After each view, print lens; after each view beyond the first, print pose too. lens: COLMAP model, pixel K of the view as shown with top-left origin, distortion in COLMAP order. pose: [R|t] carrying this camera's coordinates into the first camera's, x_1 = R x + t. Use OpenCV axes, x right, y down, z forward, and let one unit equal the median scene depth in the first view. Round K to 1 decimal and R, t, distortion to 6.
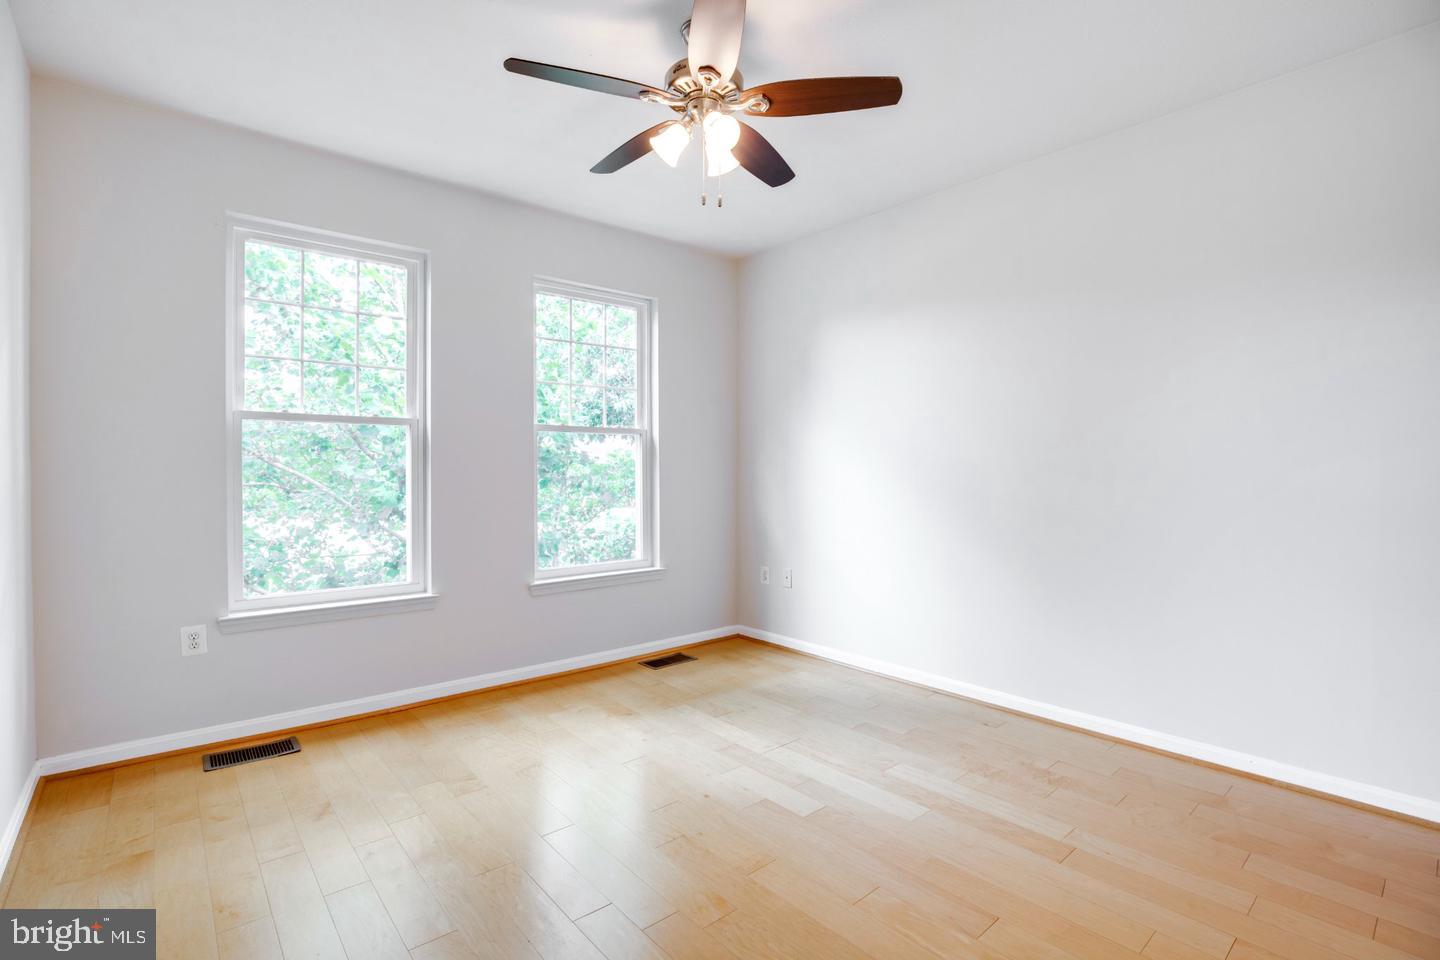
lens RADIAL K [[660.4, 0, 721.1], [0, 660.4, 485.3], [0, 0, 1]] dist [-0.048302, 0.013296]
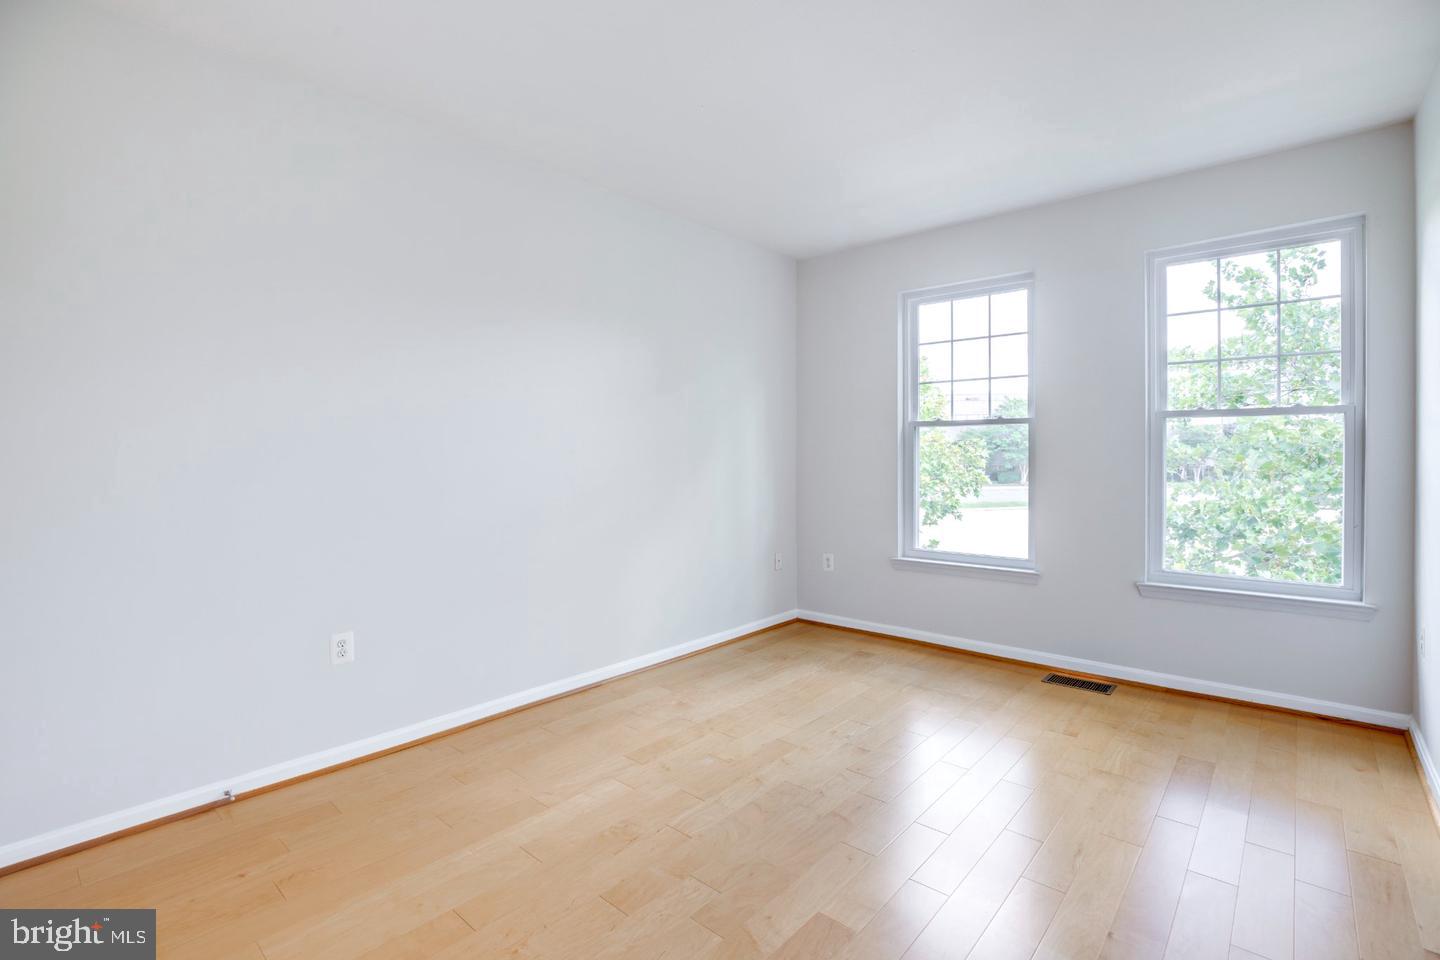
lens RADIAL K [[626.9, 0, 890.2], [0, 626.9, 463.2], [0, 0, 1]] dist [-0.000526, 0.010190]
pose [[0.268138, 0.000061, -0.963381, 0.536704], [-0.021400, 0.999754, -0.005893, -0.007834], [0.963143, 0.022196, 0.268073, 0.459293]]
